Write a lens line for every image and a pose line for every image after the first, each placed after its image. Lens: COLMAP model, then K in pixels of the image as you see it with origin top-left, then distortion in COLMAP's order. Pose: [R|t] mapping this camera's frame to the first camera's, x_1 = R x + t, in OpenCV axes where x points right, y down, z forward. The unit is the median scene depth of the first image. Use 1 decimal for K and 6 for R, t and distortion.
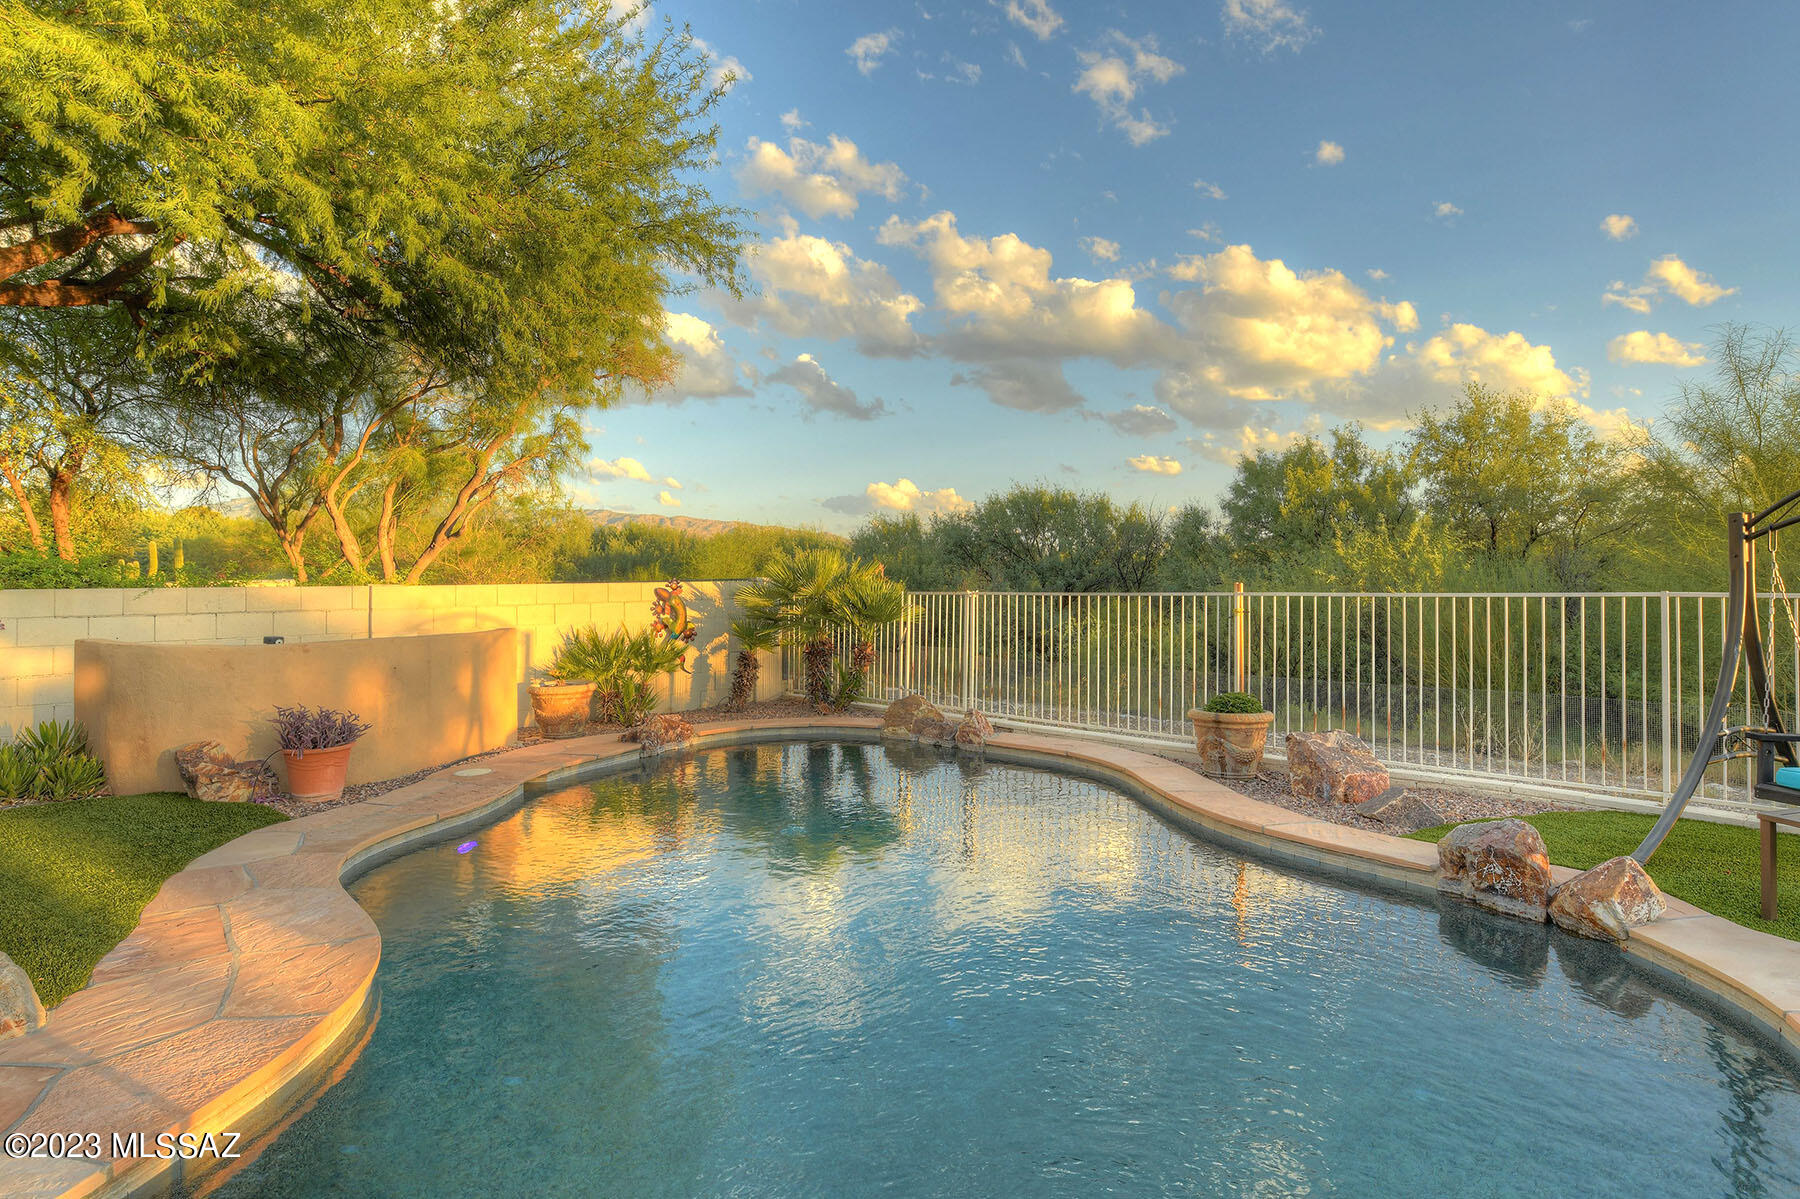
lens RADIAL K [[990.2, 0, 913.3], [0, 990.2, 570.4], [0, 0, 1]] dist [0.002808, -0.001025]
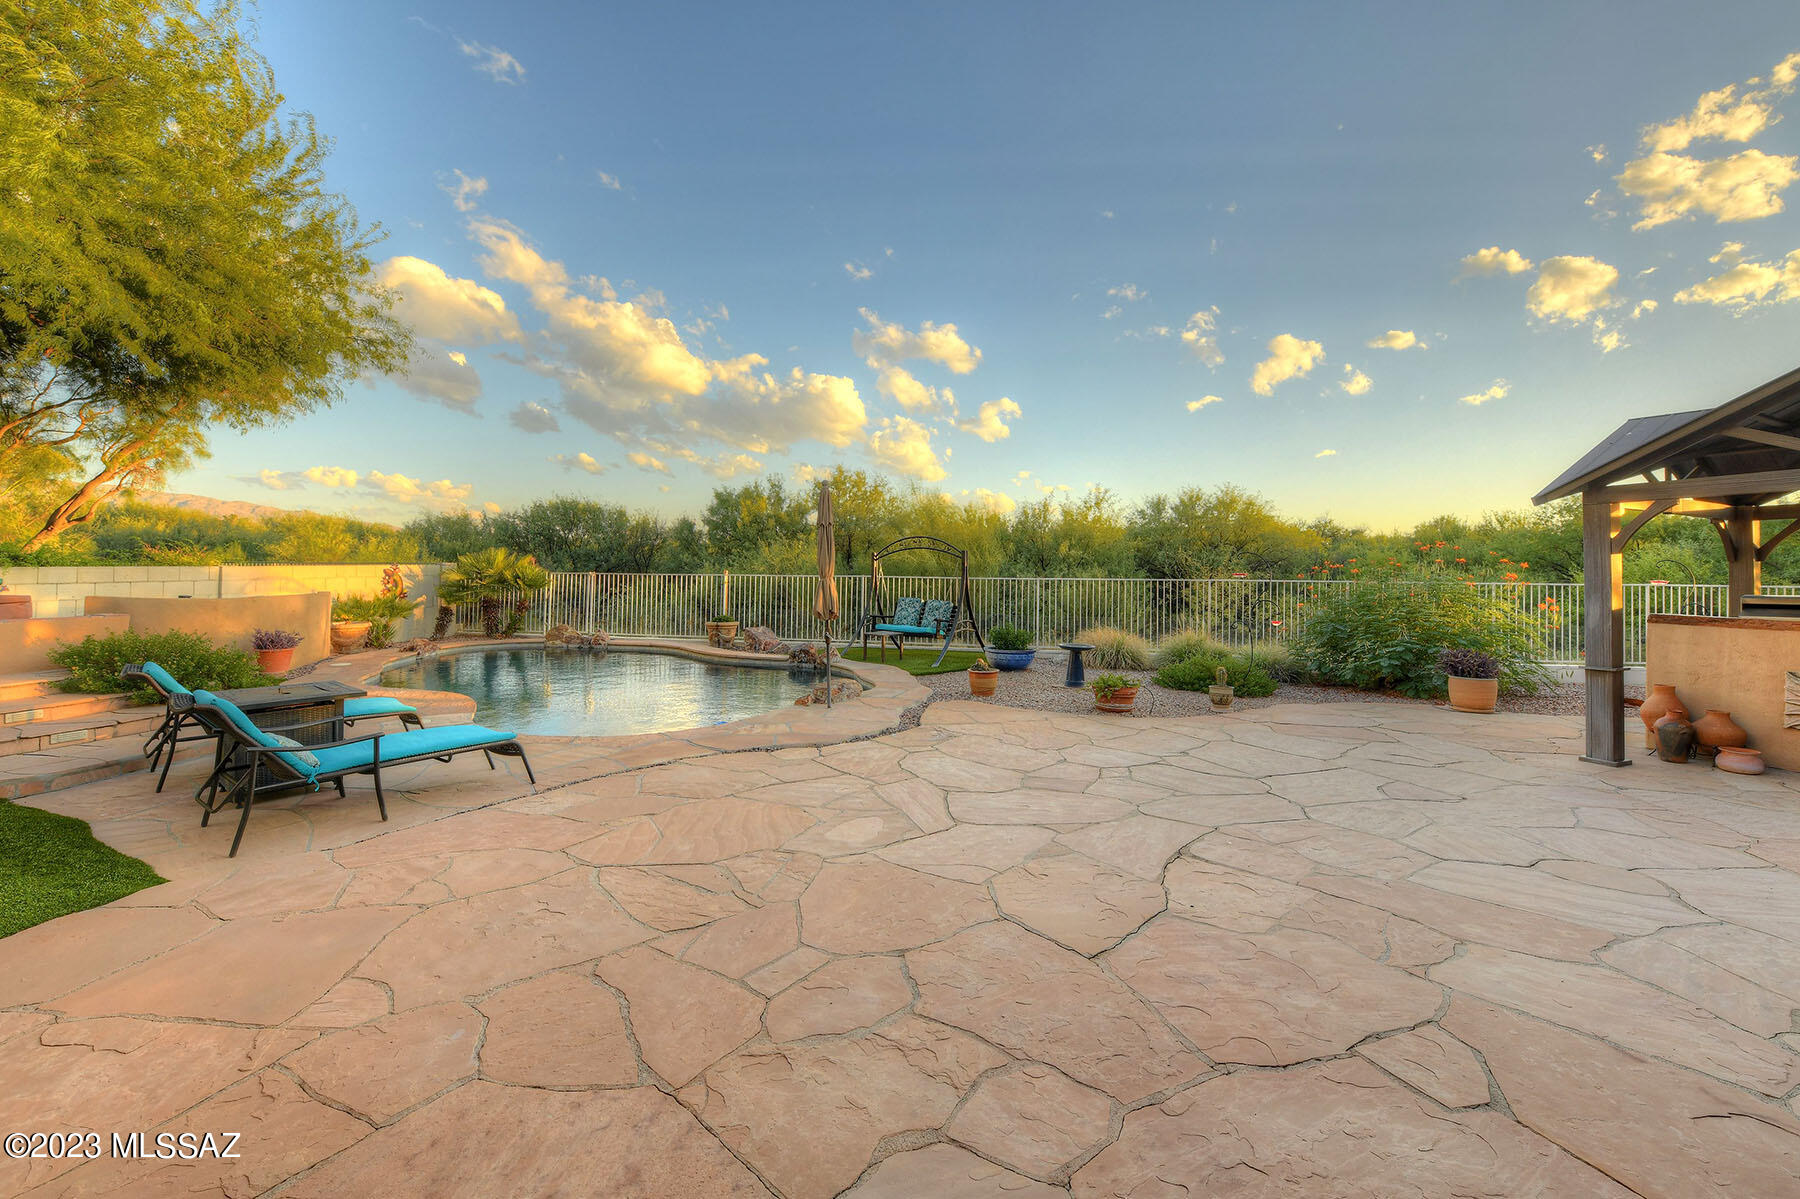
lens RADIAL K [[744.9, 0, 899.7], [0, 744.9, 563.8], [0, 0, 1]] dist [-0.000346, -0.011297]
pose [[0.839563, 0.017263, 0.542987, -0.180519], [-0.022346, 0.999746, 0.002767, -0.011376], [-0.542802, -0.014456, 0.839736, -0.452623]]
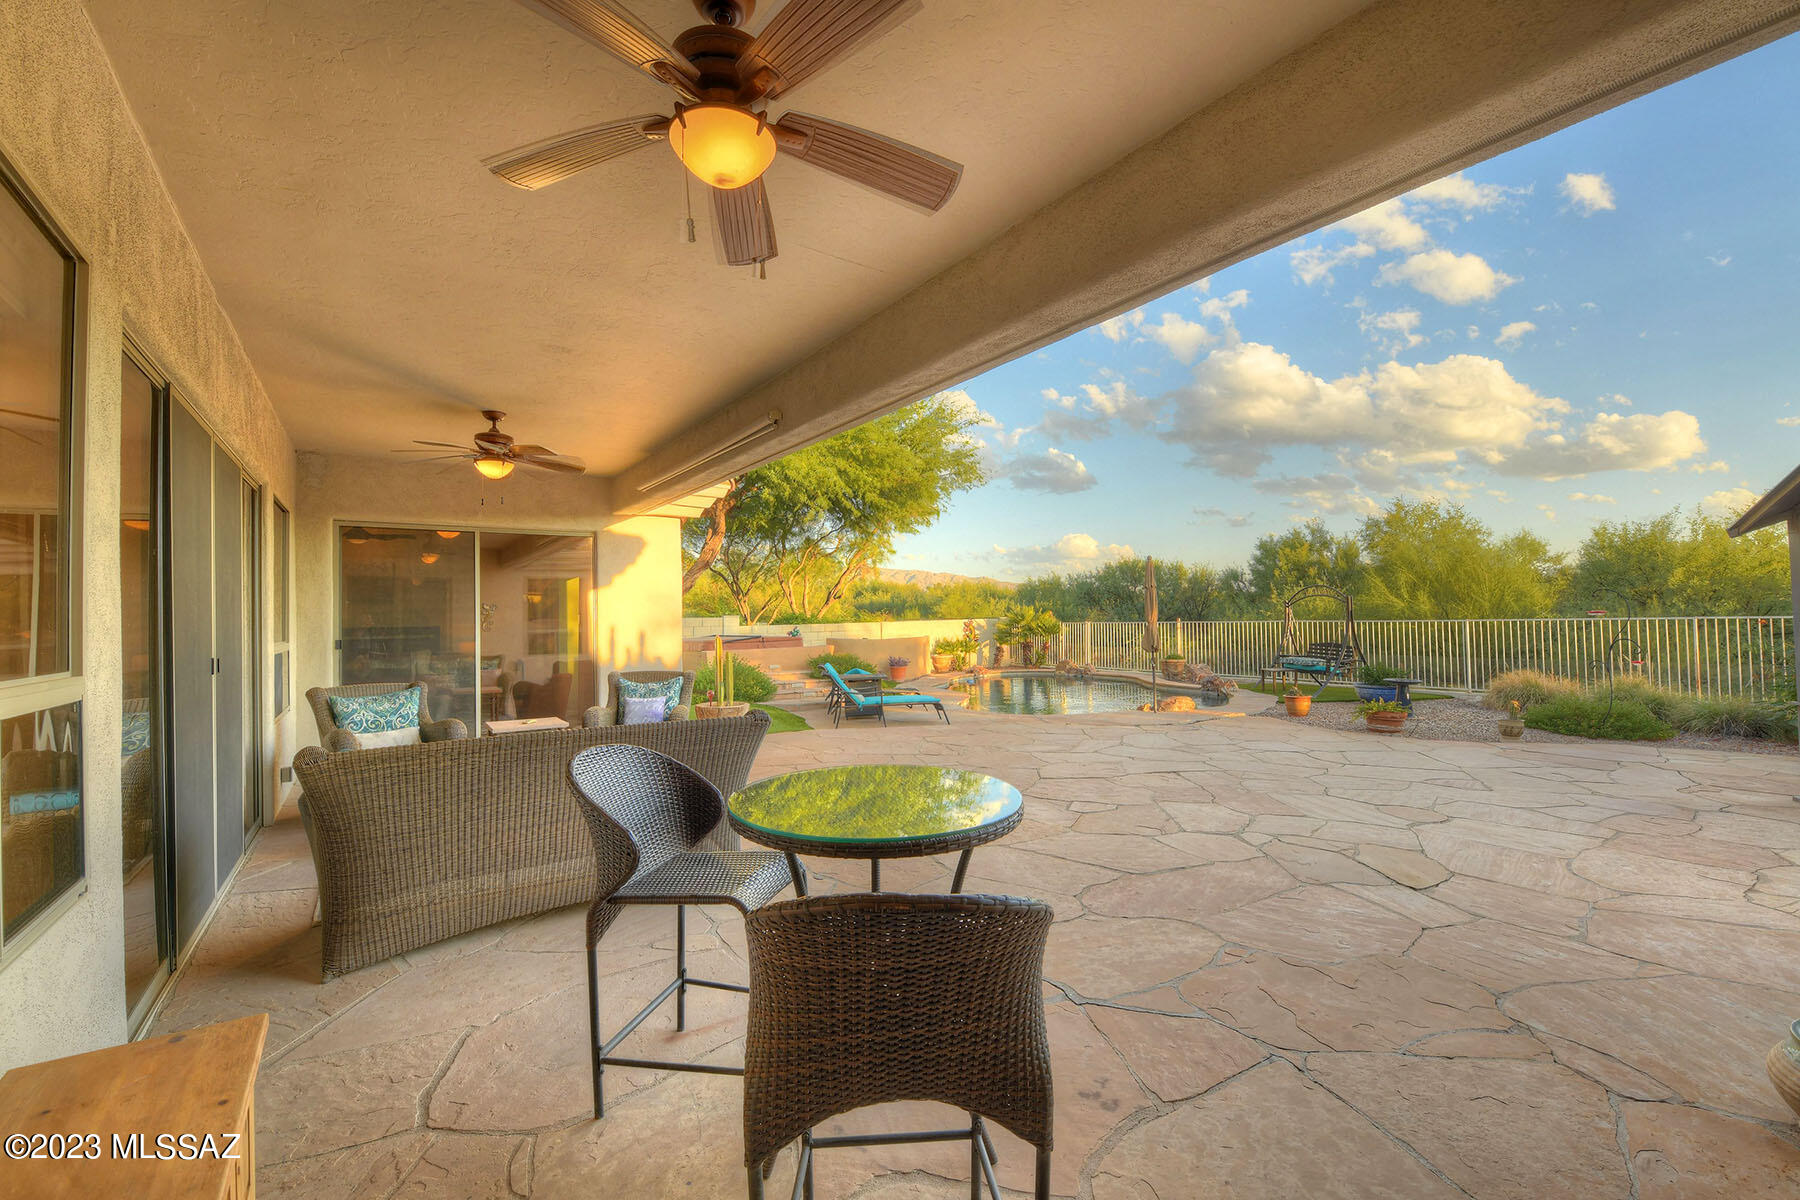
lens RADIAL K [[725.0, 0, 900.0], [0, 725.0, 600.0], [0, 0, 1]] dist [-0.000622, -0.000068]
pose [[0.977885, -0.017005, -0.208450, -0.020749], [0.014899, 0.999821, -0.011665, -0.017551], [0.208611, 0.008301, 0.977963, -0.786785]]
